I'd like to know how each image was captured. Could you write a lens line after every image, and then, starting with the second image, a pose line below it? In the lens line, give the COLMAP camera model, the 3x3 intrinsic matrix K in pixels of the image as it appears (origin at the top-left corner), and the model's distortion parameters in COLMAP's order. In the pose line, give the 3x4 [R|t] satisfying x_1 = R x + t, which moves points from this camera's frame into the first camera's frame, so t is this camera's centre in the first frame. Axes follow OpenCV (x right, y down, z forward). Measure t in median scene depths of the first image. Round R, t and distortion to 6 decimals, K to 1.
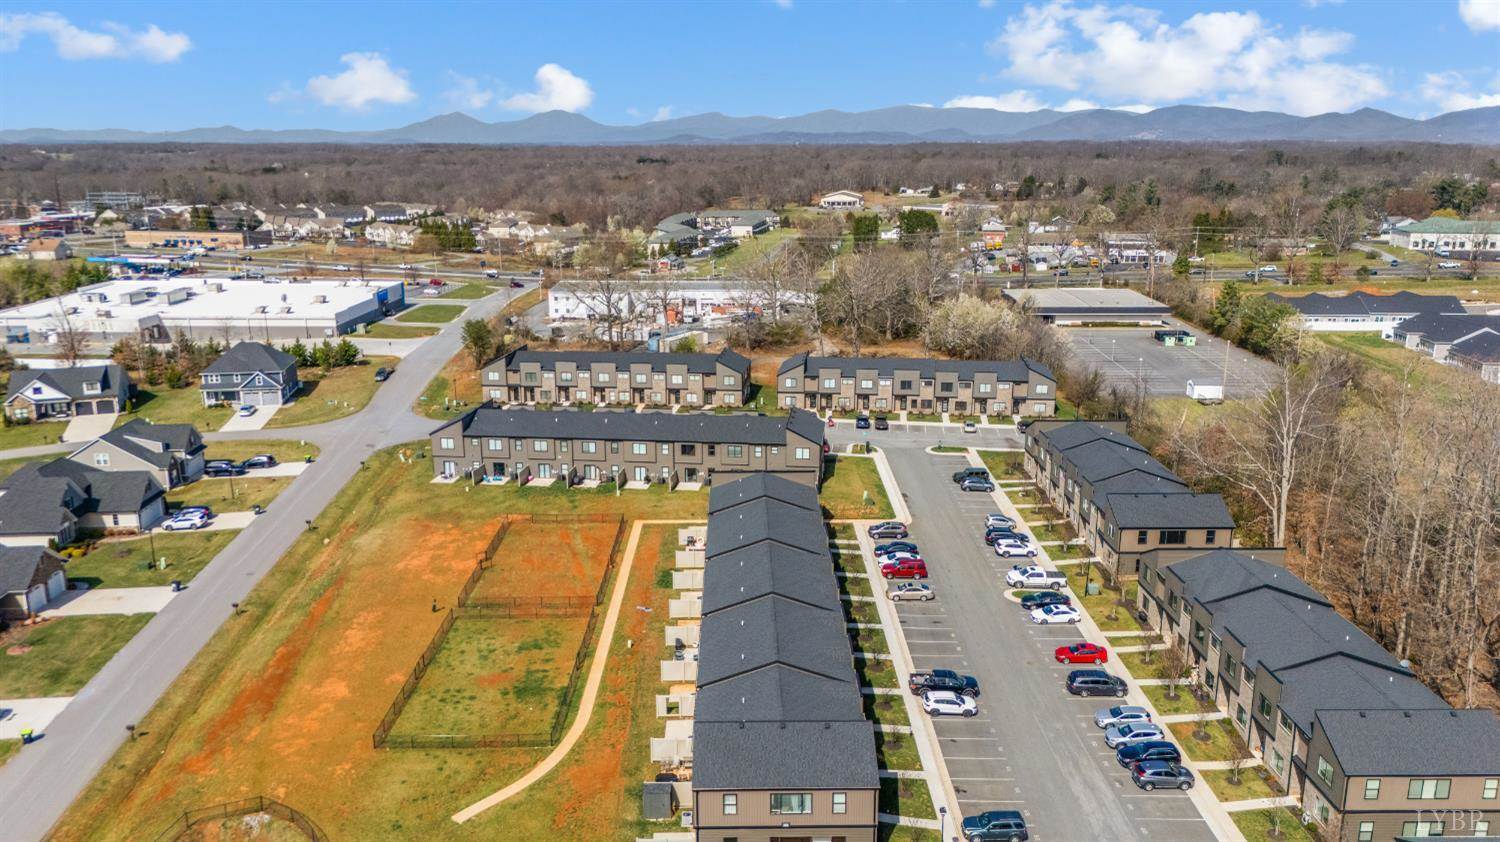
lens RADIAL K [[1092.9, 0, 747.6], [0, 1092.9, 416.8], [0, 0, 1]] dist [0.109764, -0.137317]
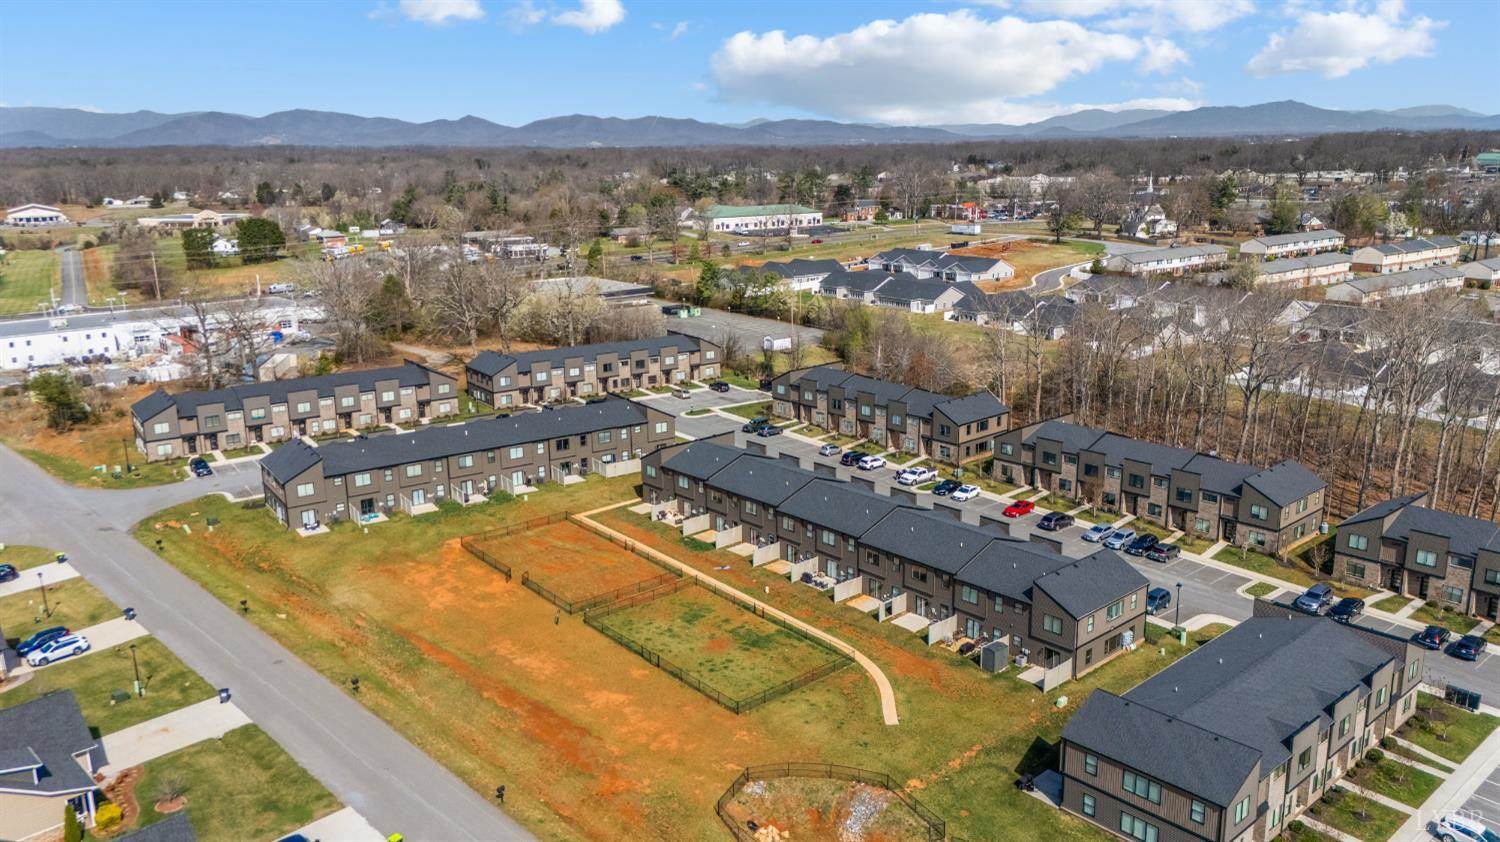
lens RADIAL K [[1119.4, 0, 740.5], [0, 1119.4, 425.8], [0, 0, 1]] dist [0.110391, -0.144937]
pose [[0.757667, -0.169692, 0.630195, -0.456392], [0.171133, 0.983476, 0.059072, -0.015634], [-0.629805, 0.063090, 0.774187, 0.073272]]
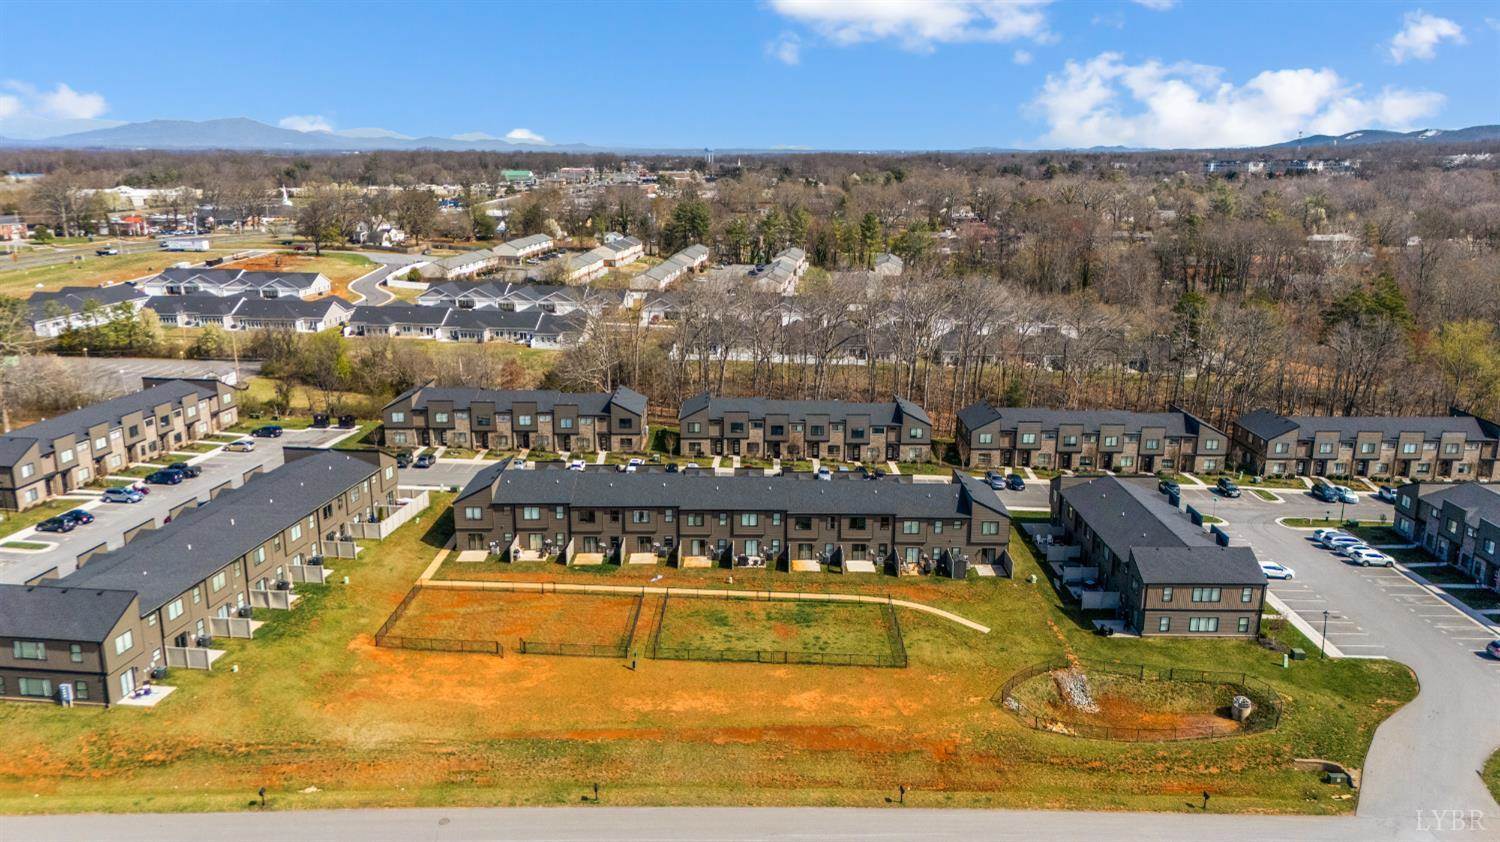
lens RADIAL K [[1092.9, 0, 747.6], [0, 1092.9, 416.8], [0, 0, 1]] dist [0.109764, -0.137317]
pose [[0.019274, -0.235993, 0.971564, -0.663659], [0.239841, 0.944462, 0.224652, -0.117445], [-0.970621, 0.228691, 0.074804, 0.482248]]
